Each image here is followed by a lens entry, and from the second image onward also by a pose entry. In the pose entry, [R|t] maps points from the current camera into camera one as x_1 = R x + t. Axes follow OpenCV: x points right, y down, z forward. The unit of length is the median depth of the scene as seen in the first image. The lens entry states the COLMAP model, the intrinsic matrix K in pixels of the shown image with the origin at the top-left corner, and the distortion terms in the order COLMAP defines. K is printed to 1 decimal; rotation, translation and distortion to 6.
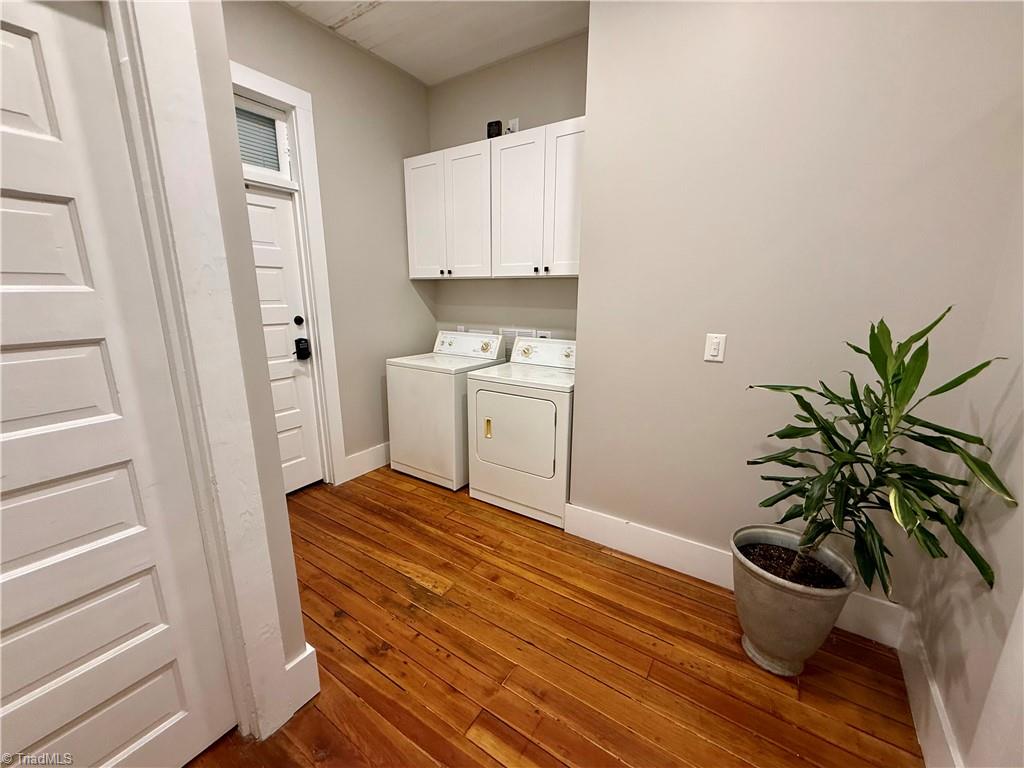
lens RADIAL K [[408.6, 0, 512.0], [0, 408.6, 381.3], [0, 0, 1]] dist [-0.000188, 0.000156]
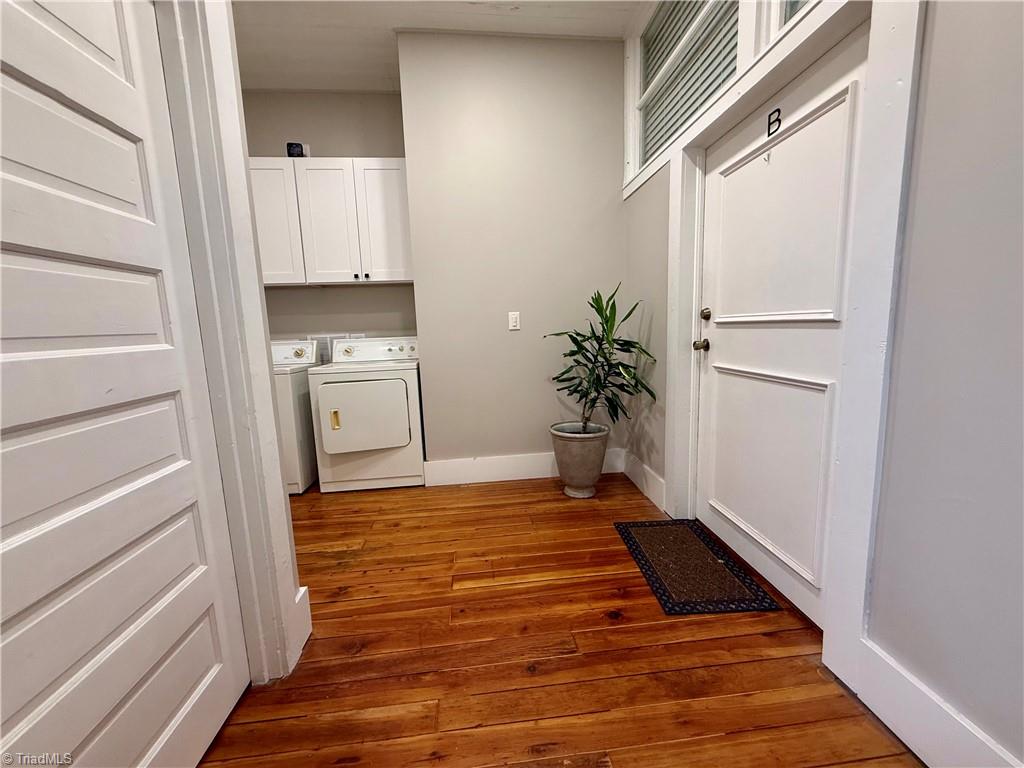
lens RADIAL K [[408.6, 0, 510.5], [0, 408.6, 385.6], [0, 0, 1]] dist [-0.000188, 0.000156]
pose [[0.772029, -0.123211, 0.623531, -0.557902], [0.178934, 0.983485, -0.027211, 0.215077], [-0.609881, 0.132578, 0.781325, -0.195338]]
